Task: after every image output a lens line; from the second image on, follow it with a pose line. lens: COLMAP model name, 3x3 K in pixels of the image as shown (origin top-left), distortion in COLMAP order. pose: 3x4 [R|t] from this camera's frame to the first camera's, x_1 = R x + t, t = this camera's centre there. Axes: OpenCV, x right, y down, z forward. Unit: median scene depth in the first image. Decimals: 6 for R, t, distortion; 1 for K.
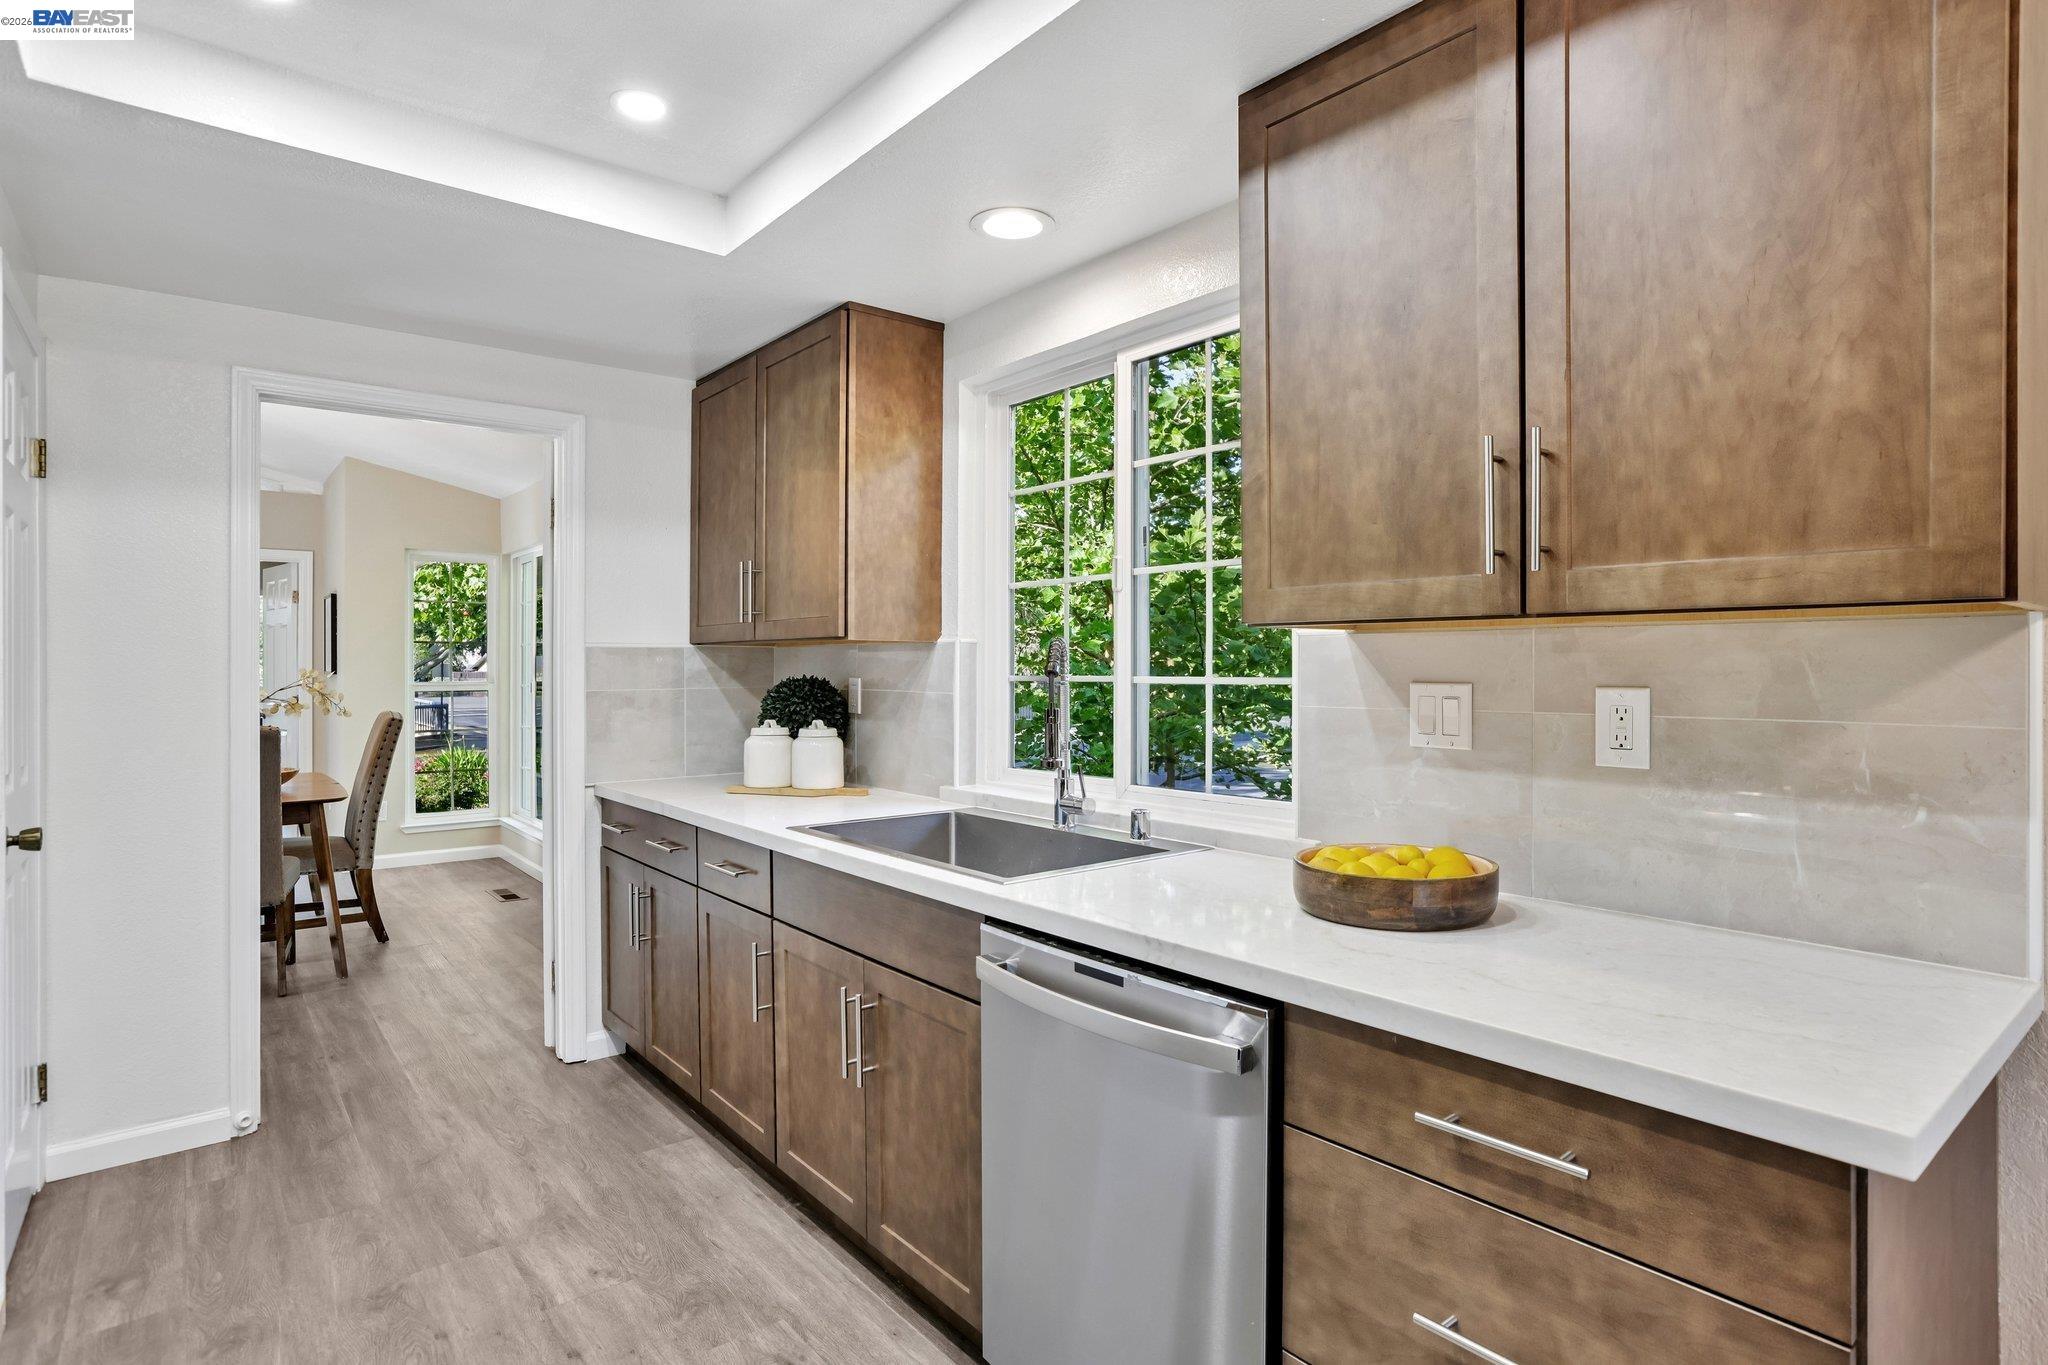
lens RADIAL K [[1084.2, 0, 1026.6], [0, 1084.2, 673.1], [0, 0, 1]] dist [-0.028775, 0.000266]
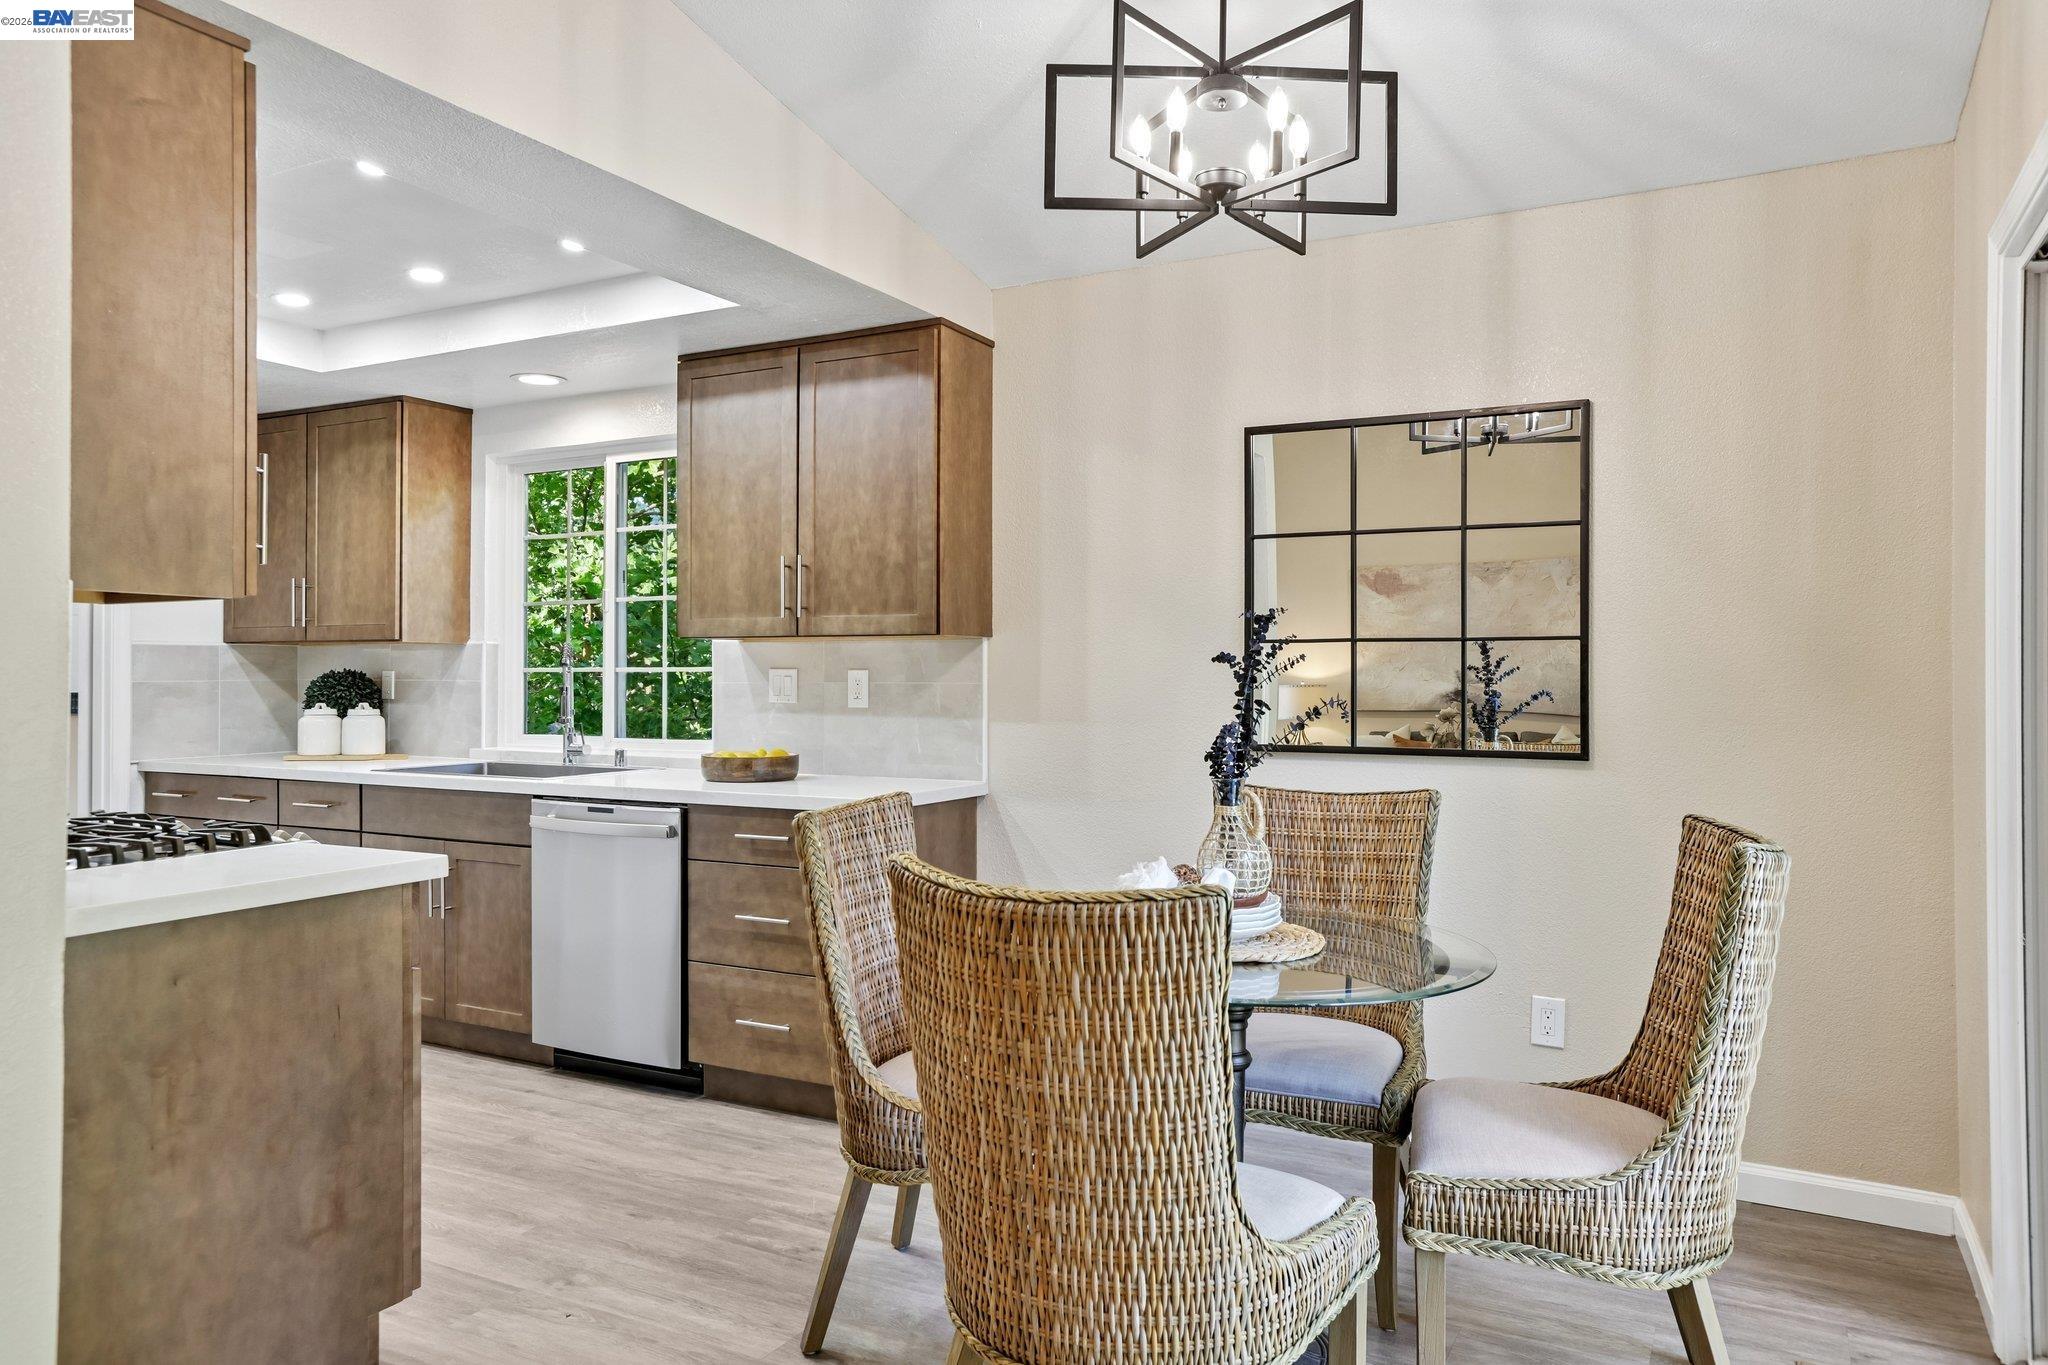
lens RADIAL K [[1403.5, 0, 1025.1], [0, 1403.5, 667.0], [0, 0, 1]] dist [-0.027476, 0.003187]
pose [[0.925015, 0.003586, 0.379913, -0.133506], [0.000721, 0.999937, -0.011194, 0.027803], [-0.379929, 0.010629, 0.924955, -1.183488]]
